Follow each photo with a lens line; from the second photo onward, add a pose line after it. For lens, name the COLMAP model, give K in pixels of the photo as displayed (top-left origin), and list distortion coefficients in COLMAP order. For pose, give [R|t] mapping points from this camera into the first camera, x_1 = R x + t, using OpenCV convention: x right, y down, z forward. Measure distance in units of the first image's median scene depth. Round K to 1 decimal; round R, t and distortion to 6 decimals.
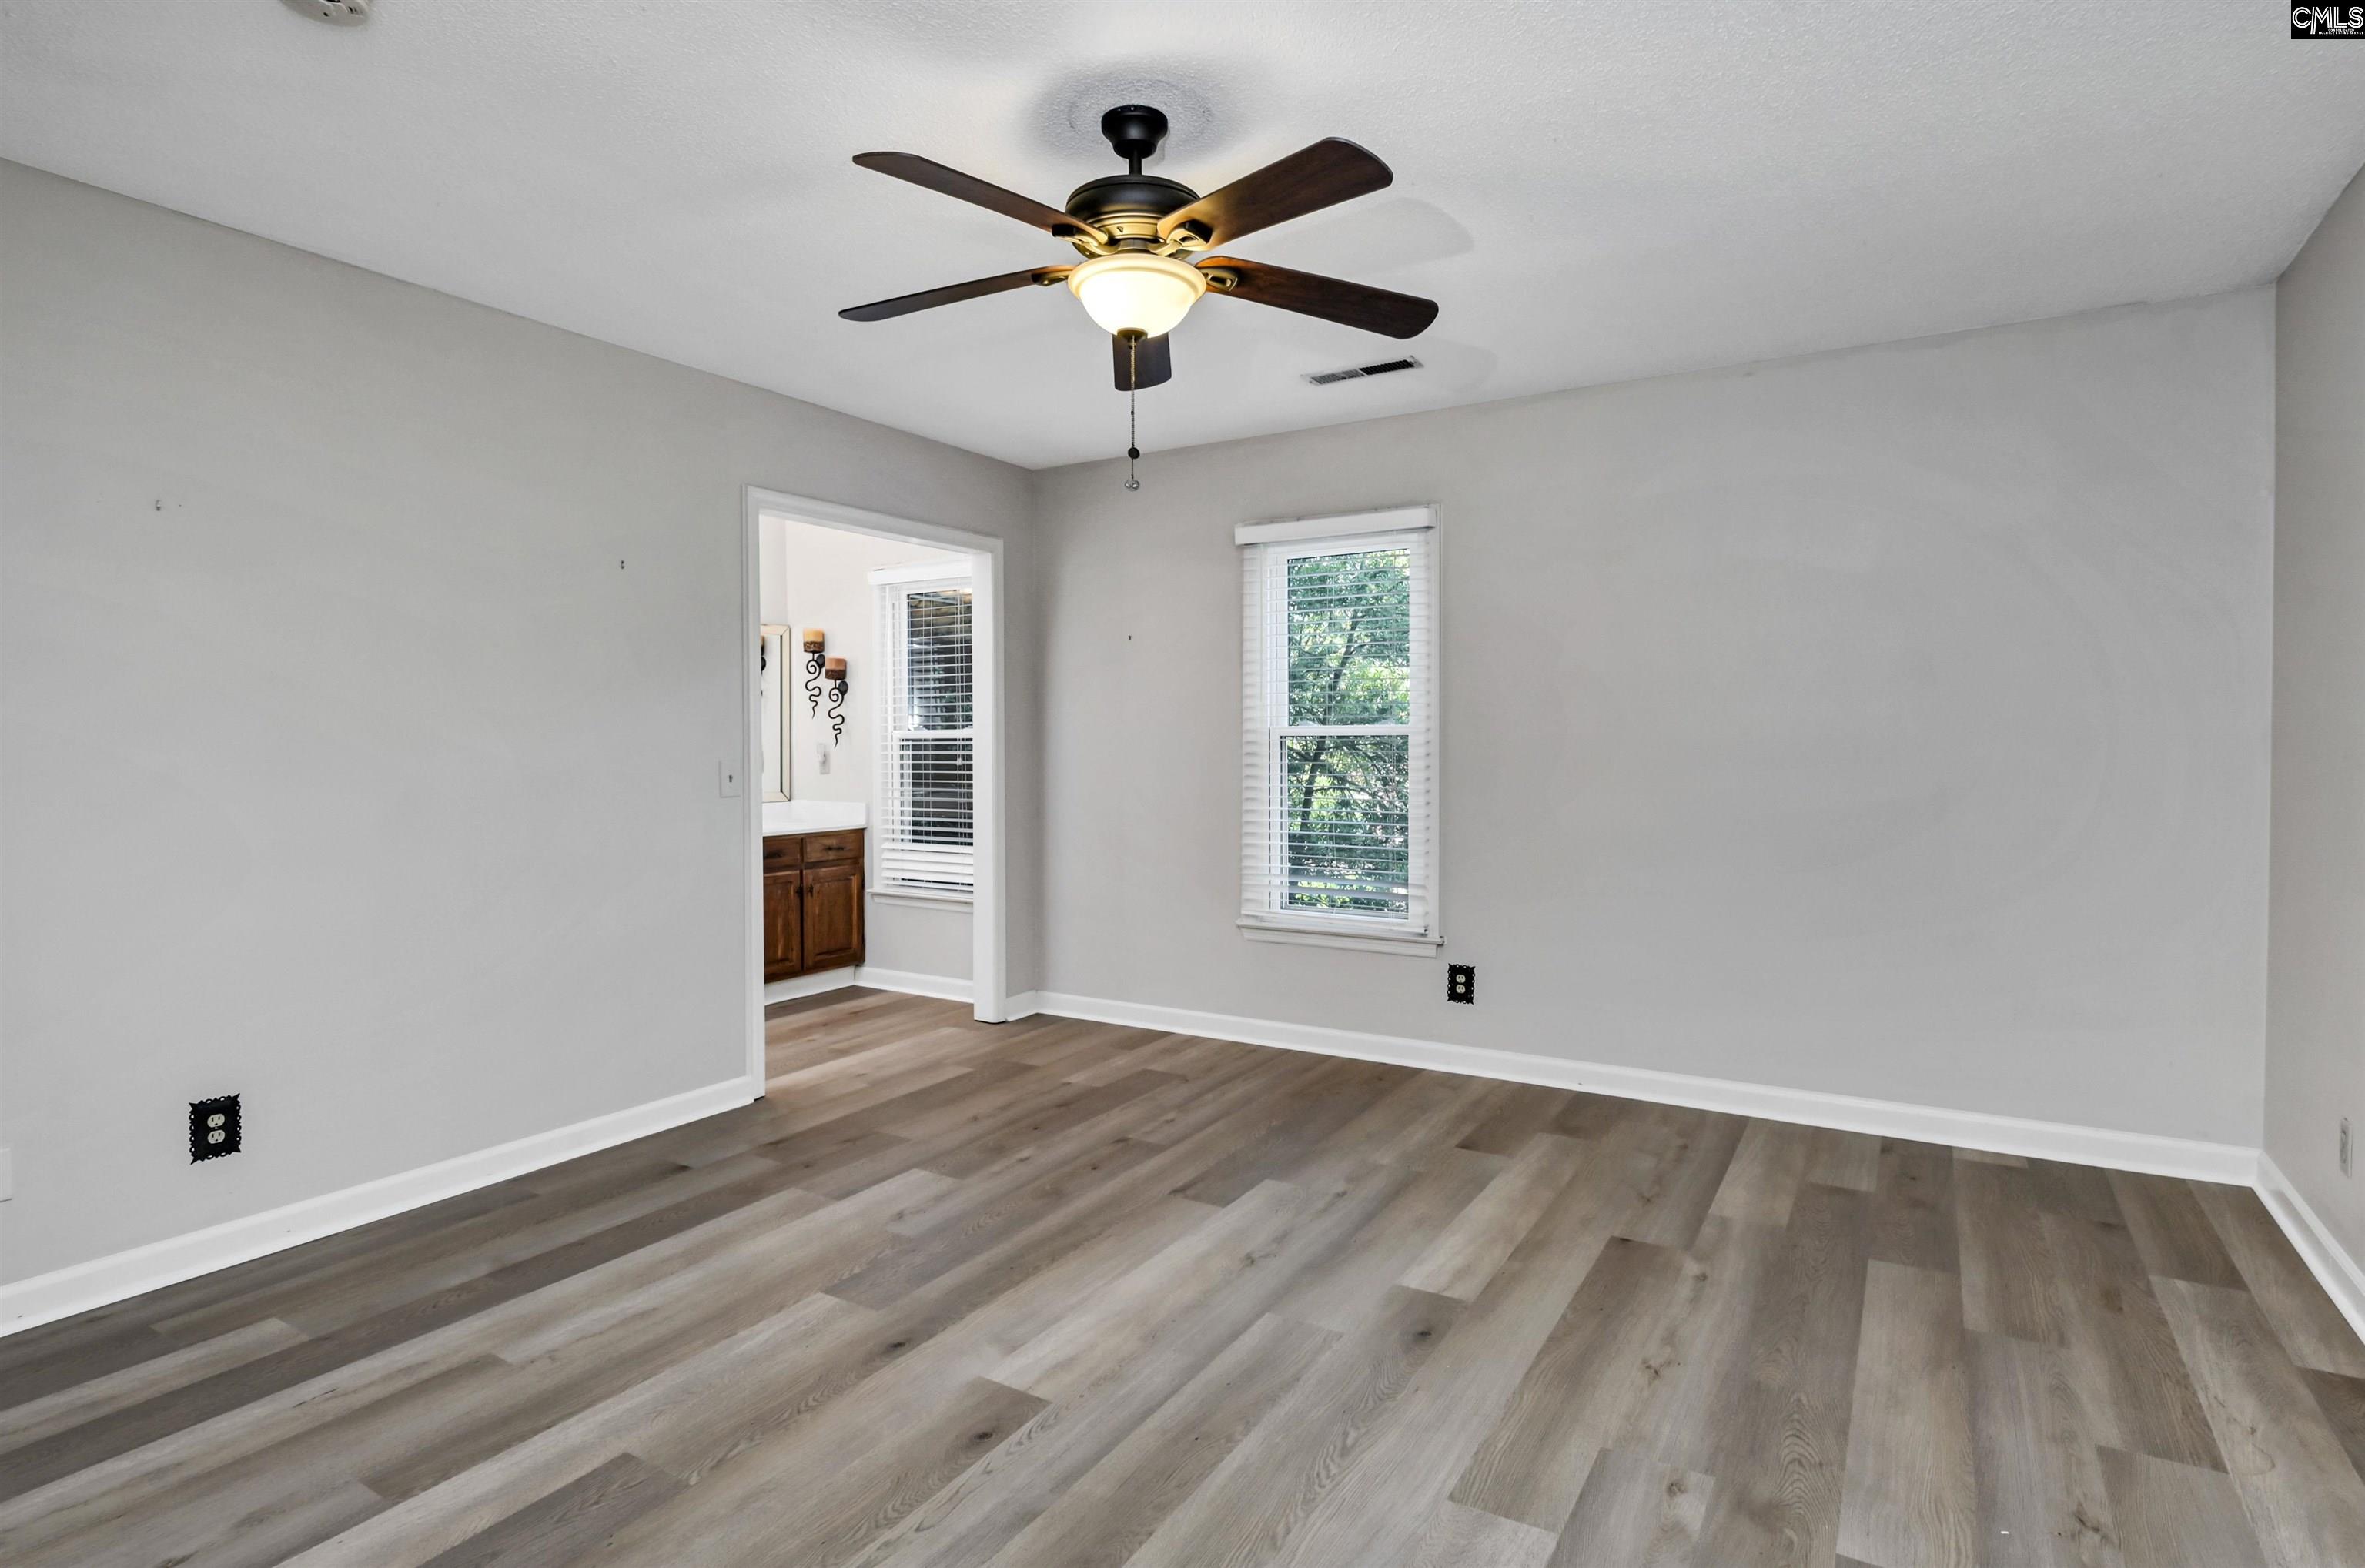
lens RADIAL K [[1222.1, 0, 1165.7], [0, 1222.1, 750.9], [0, 0, 1]] dist [0.003935, -0.007524]
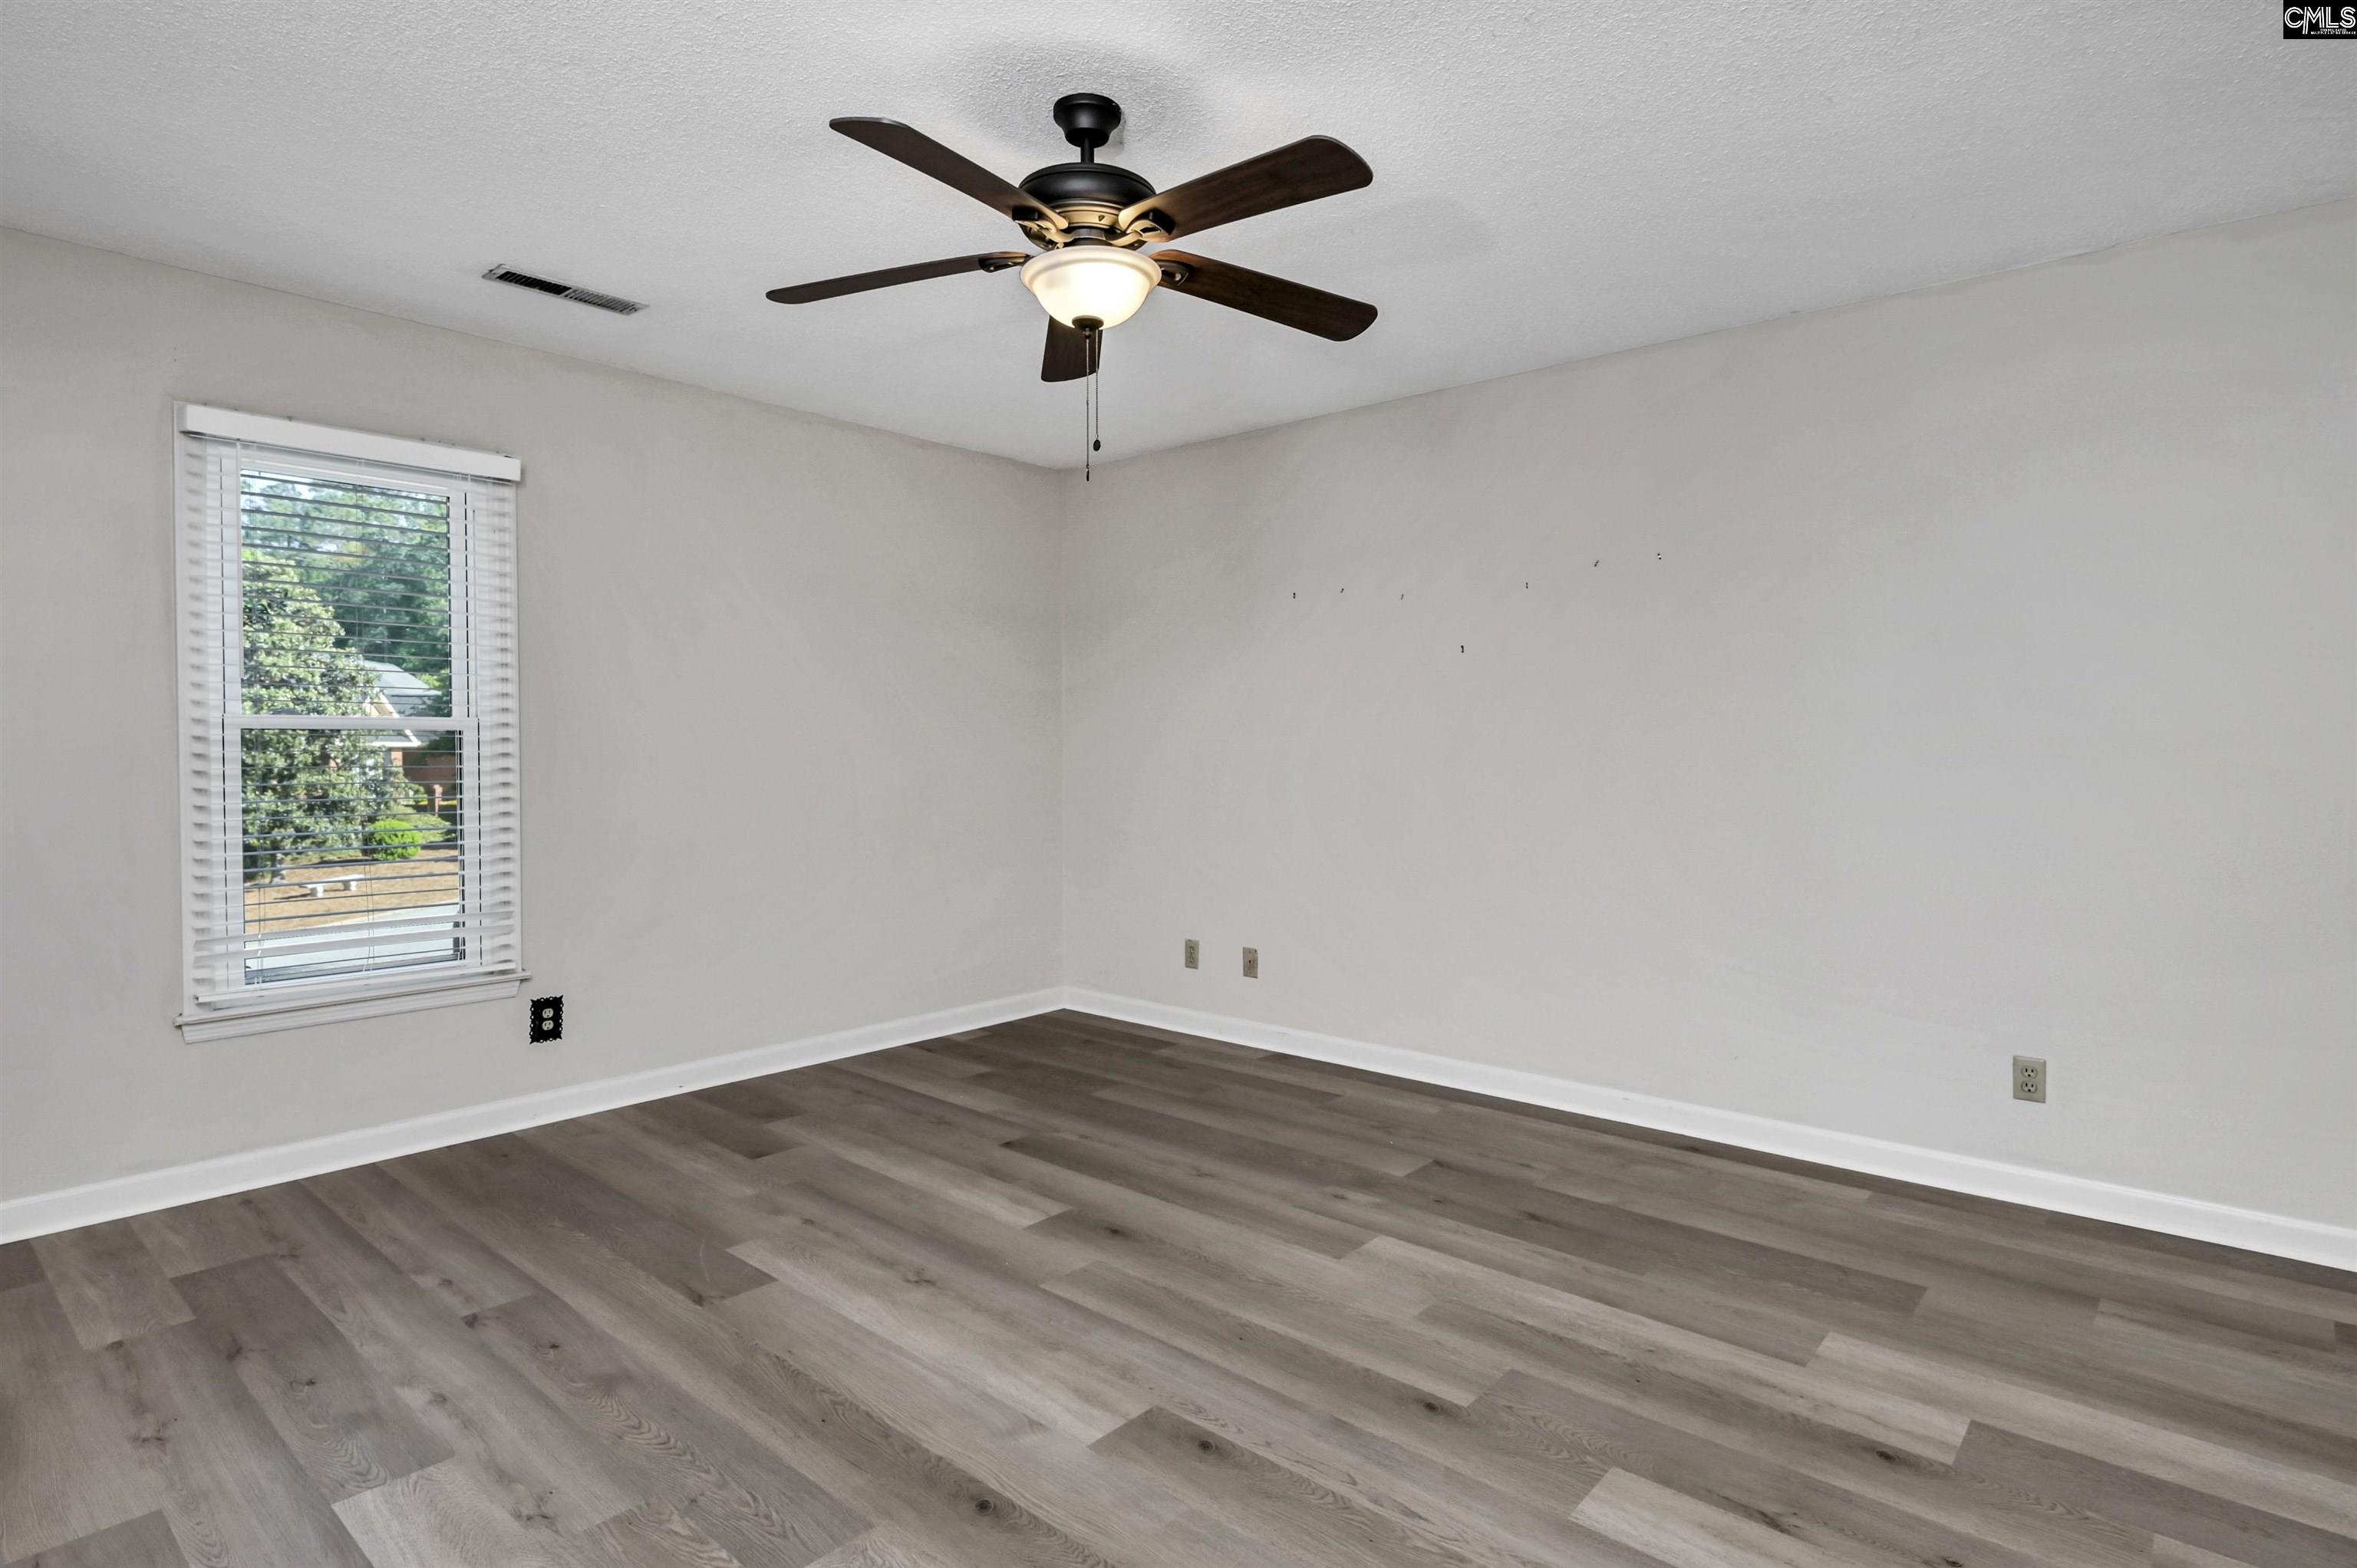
lens RADIAL K [[1218.0, 0, 1195.1], [0, 1218.0, 739.7], [0, 0, 1]] dist [0.003935, -0.007524]
pose [[0.155175, 0.006732, 0.987864, -0.753162], [0.007548, 0.999940, -0.008000, 0.005846], [-0.987858, 0.008698, 0.155115, 0.580704]]
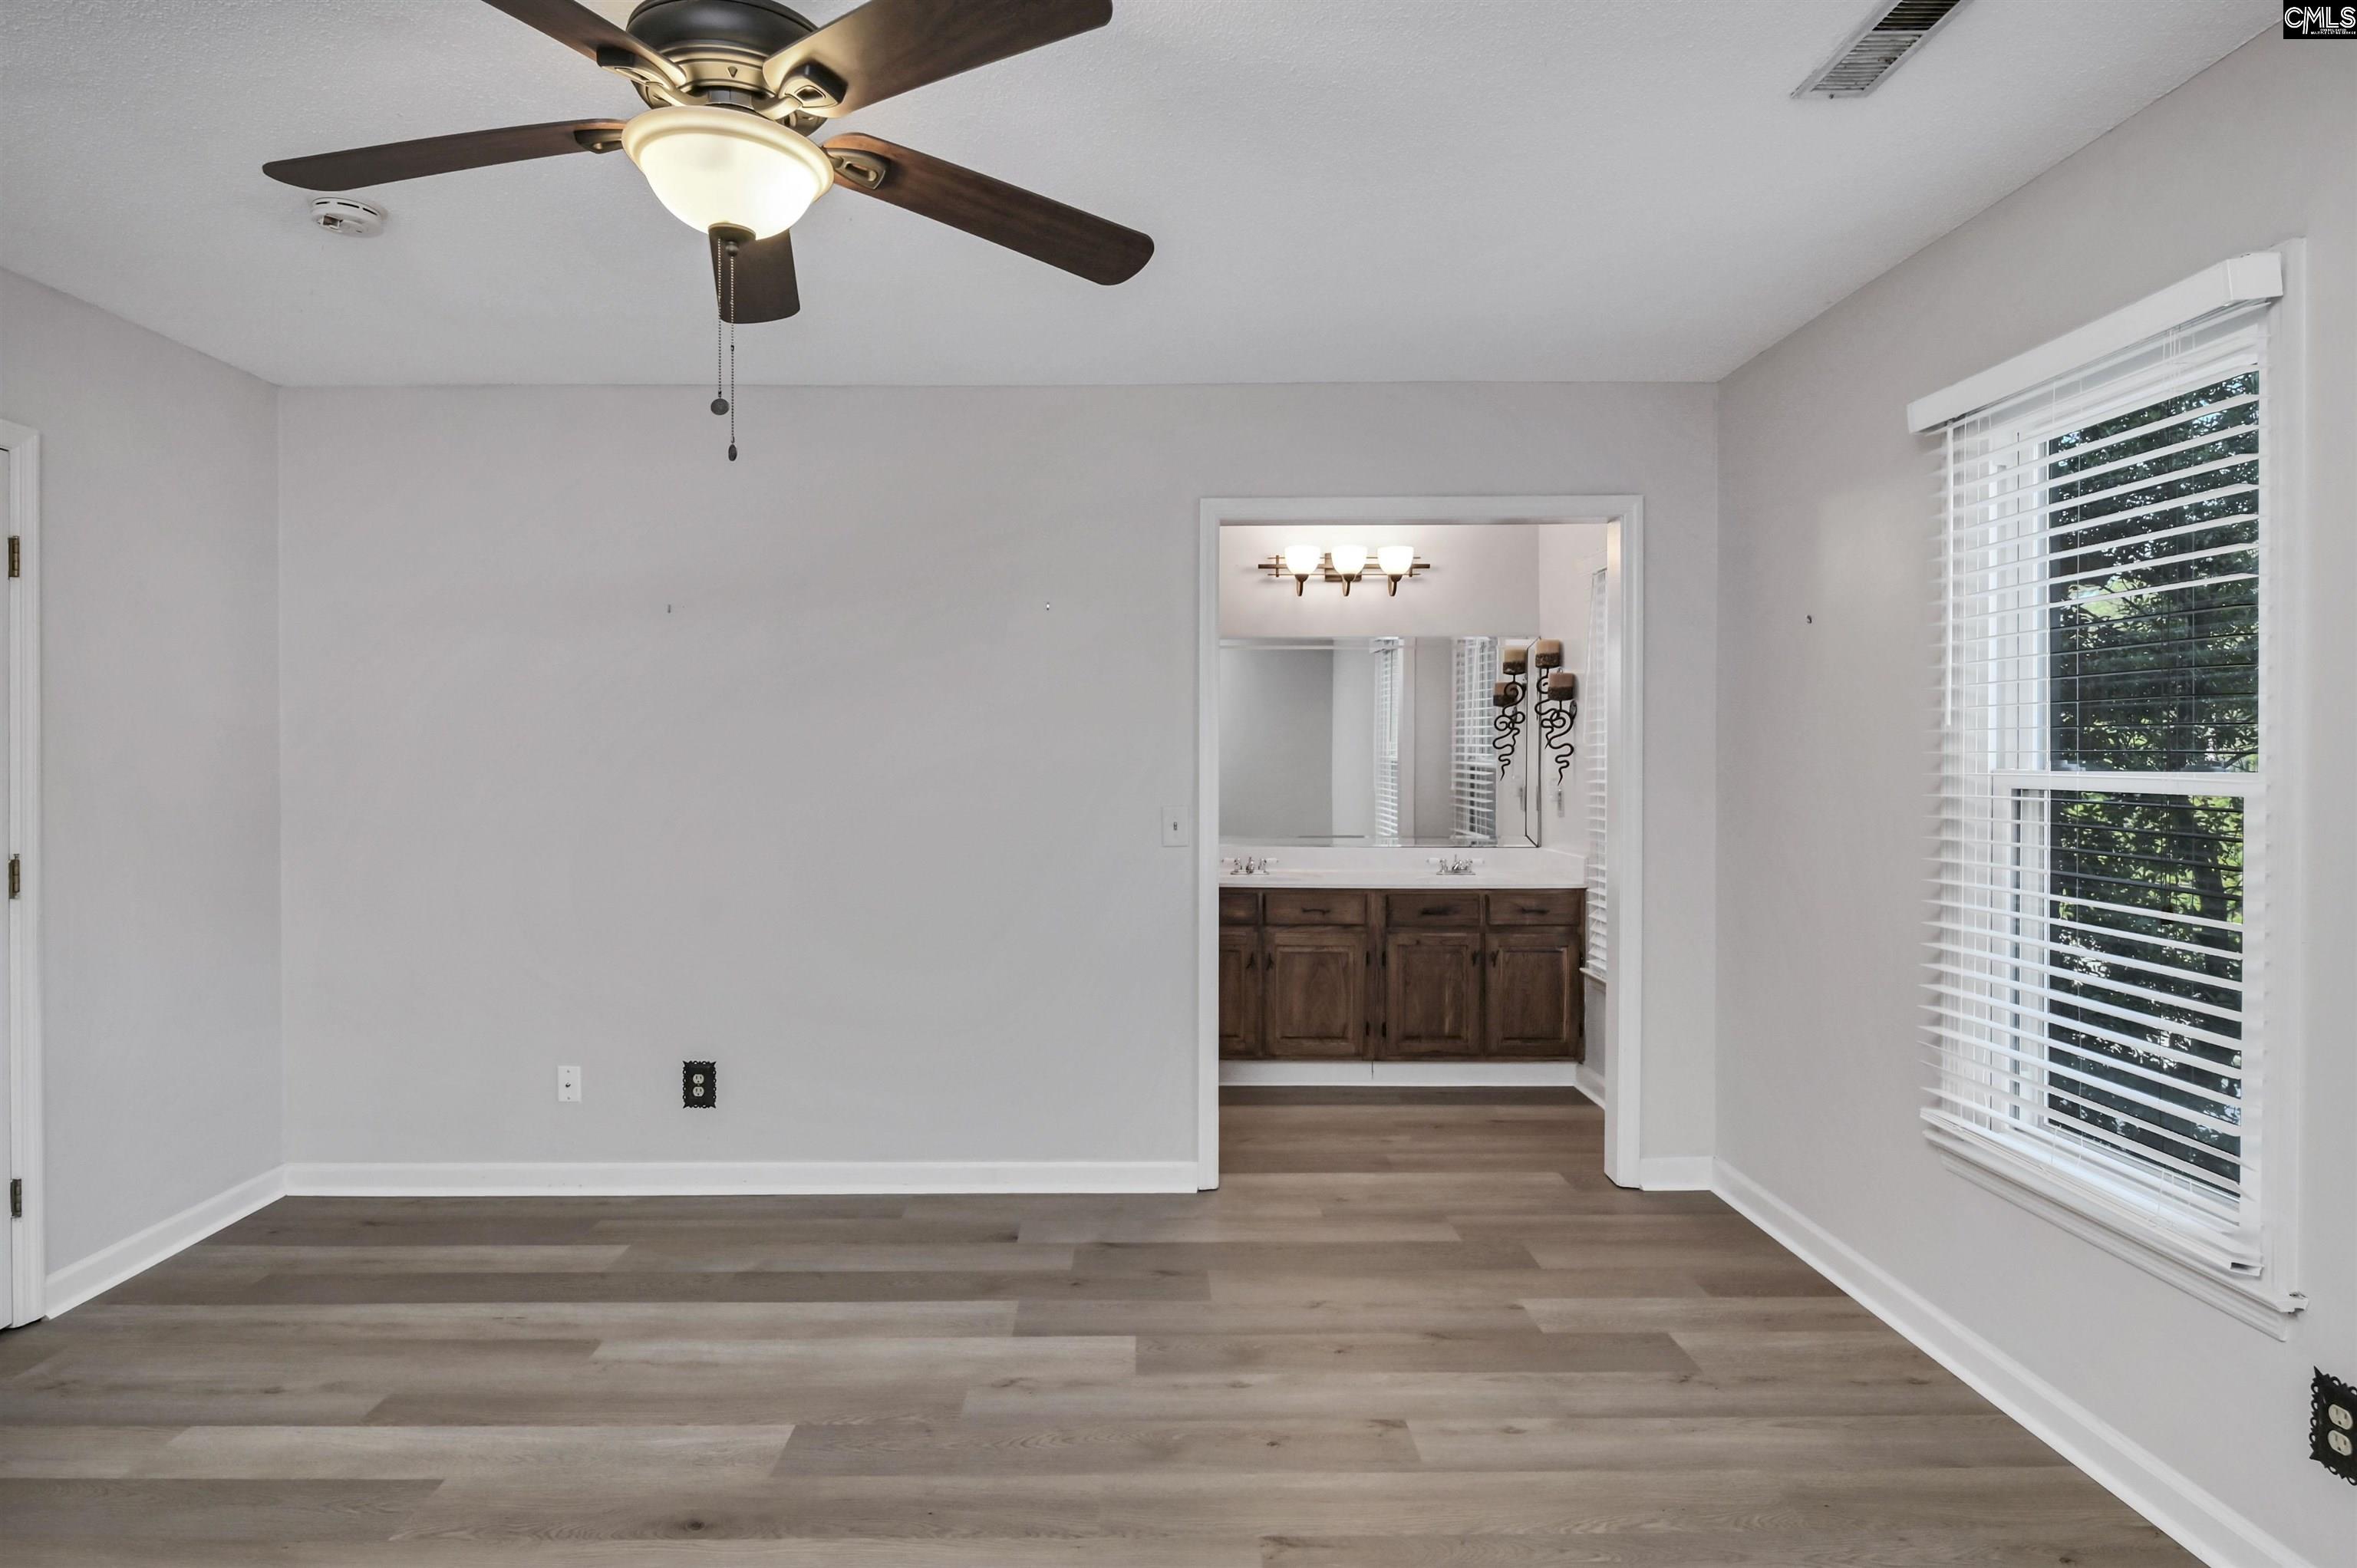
lens RADIAL K [[1218.0, 0, 1127.4], [0, 1218.0, 747.0], [0, 0, 1]] dist [0.003935, -0.007524]
pose [[0.521105, -0.006598, -0.853467, 0.519294], [-0.004463, 0.999935, -0.010455, -0.037731], [0.853481, 0.009257, 0.521042, 0.632839]]
